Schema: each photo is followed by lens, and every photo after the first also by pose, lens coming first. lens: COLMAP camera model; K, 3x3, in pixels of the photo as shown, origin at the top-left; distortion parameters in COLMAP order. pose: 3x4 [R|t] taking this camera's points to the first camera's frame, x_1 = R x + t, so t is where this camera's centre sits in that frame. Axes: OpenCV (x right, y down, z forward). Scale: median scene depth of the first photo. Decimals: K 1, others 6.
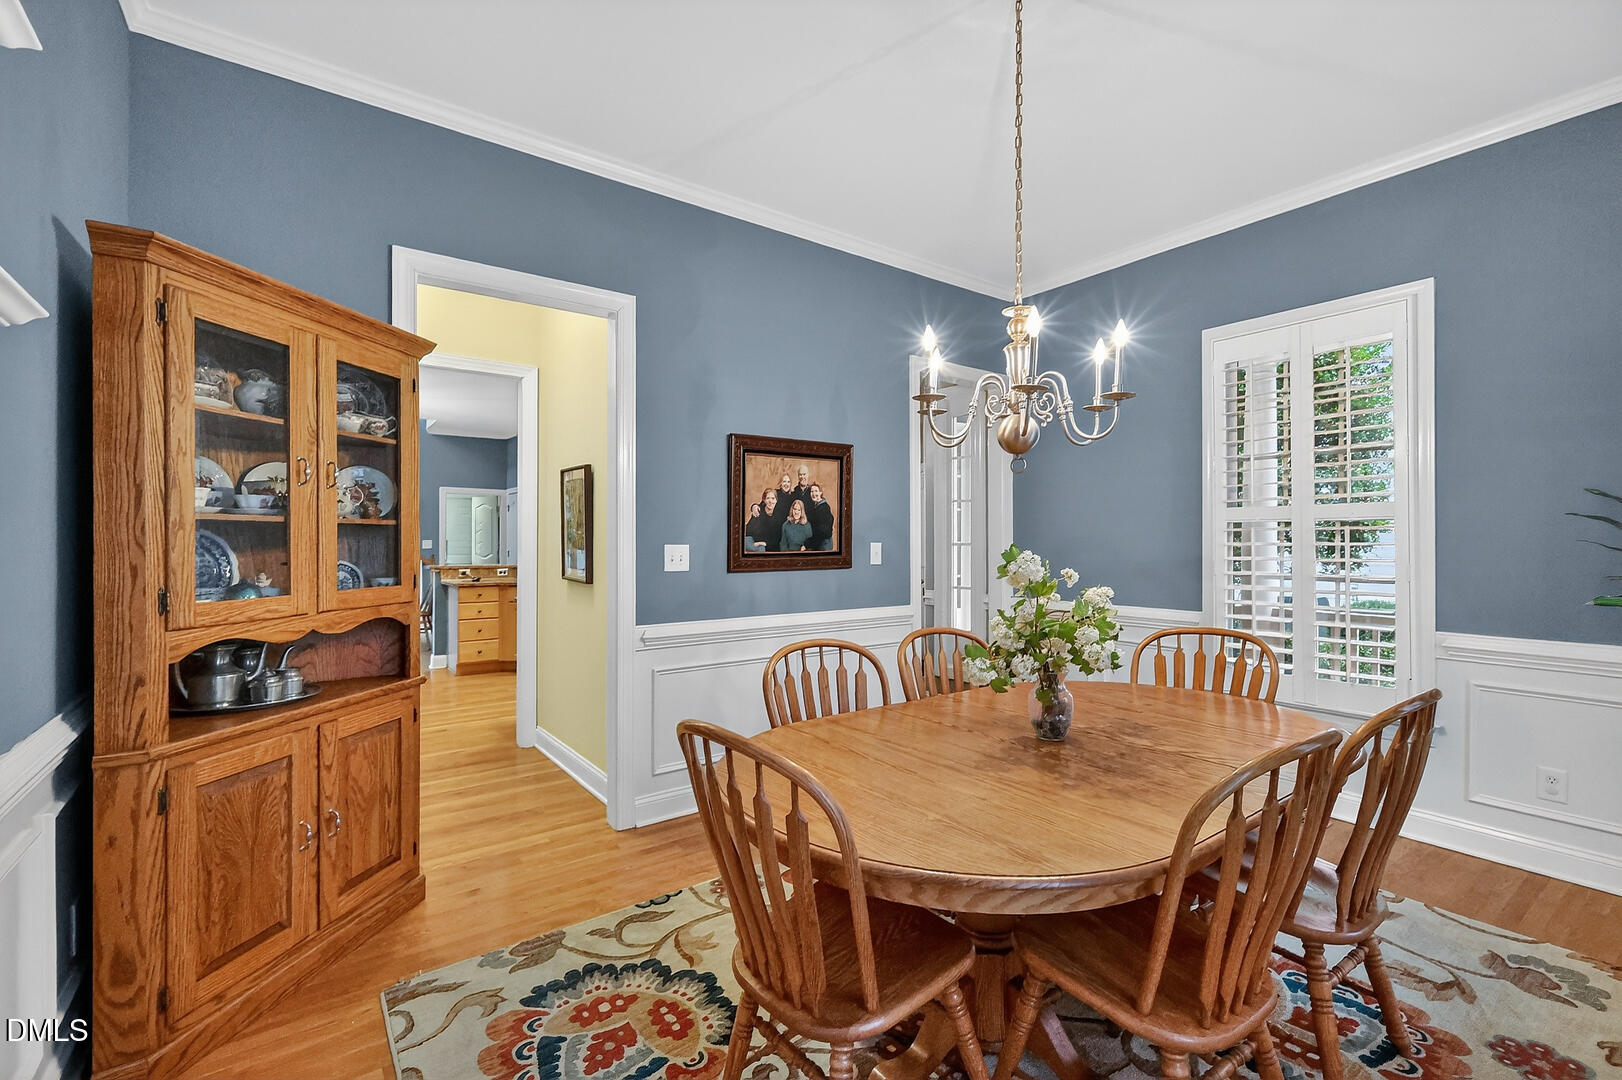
lens RADIAL K [[702.8, 0, 806.6], [0, 702.8, 538.3], [0, 0, 1]] dist [0.004981, 0.000423]
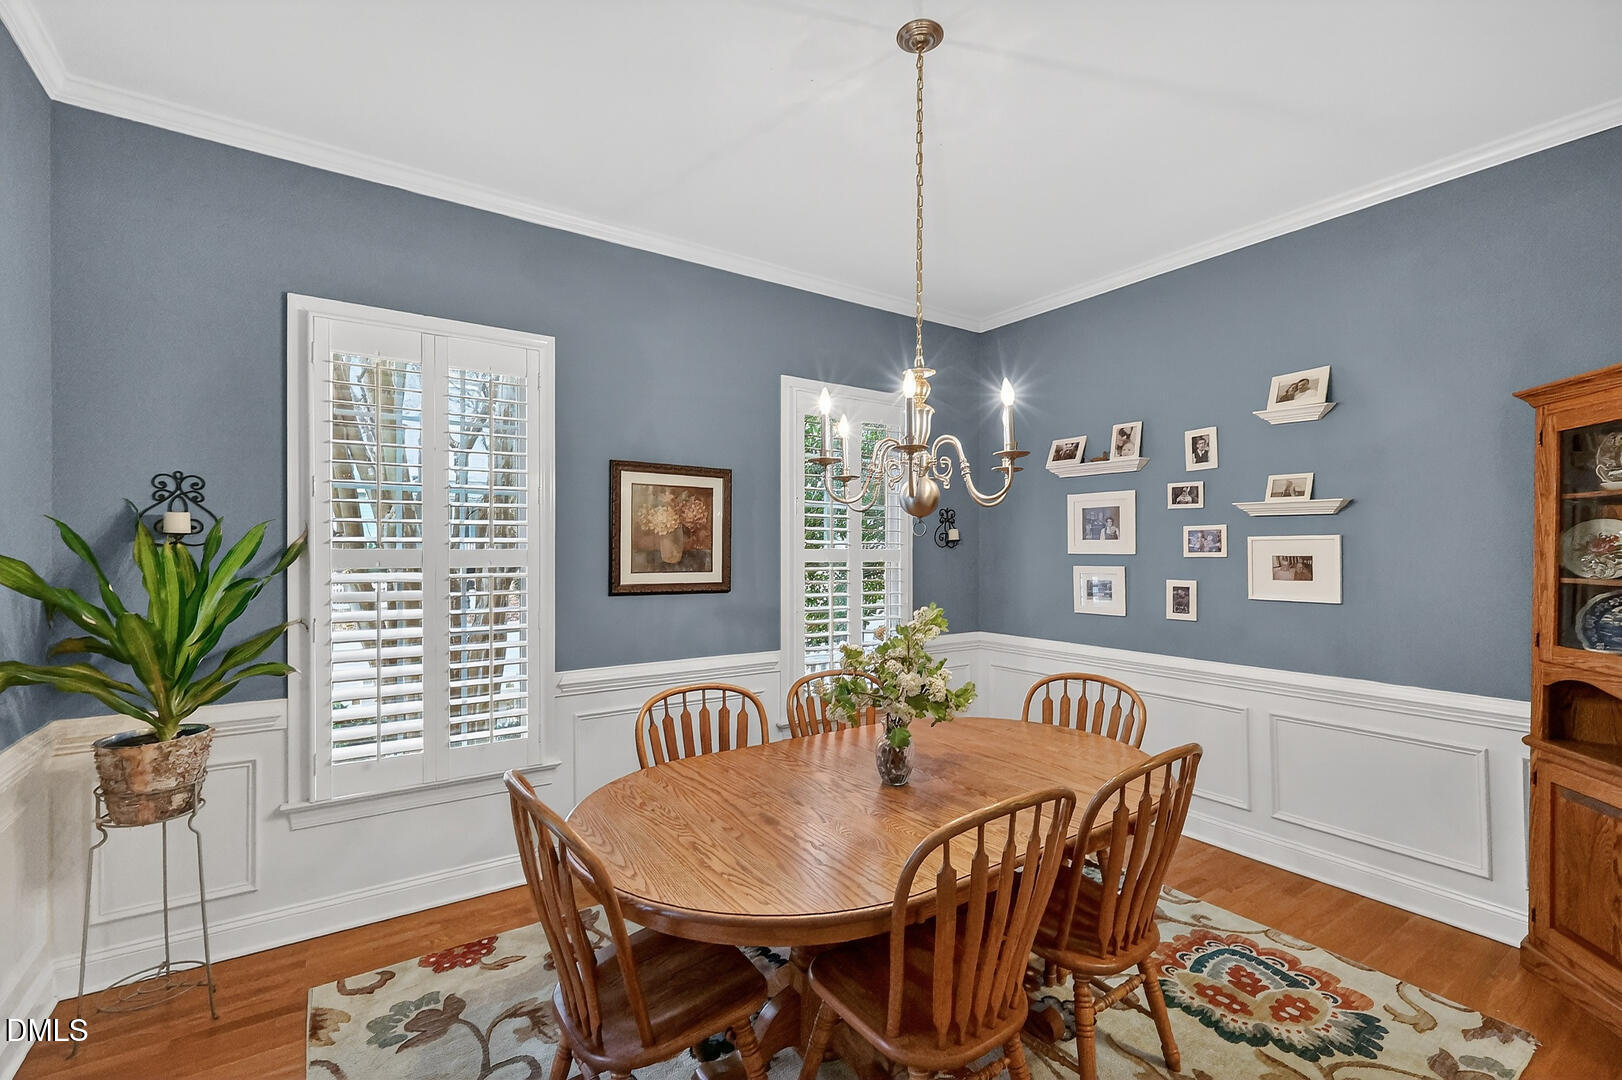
lens RADIAL K [[706.6, 0, 816.9], [0, 706.6, 543.7], [0, 0, 1]] dist [0.000739, 0.001070]
pose [[-0.999844, -0.005344, 0.016812, 0.463713], [-0.005494, 0.999945, -0.008887, -0.073333], [-0.016763, -0.008978, -0.999819, 2.153201]]
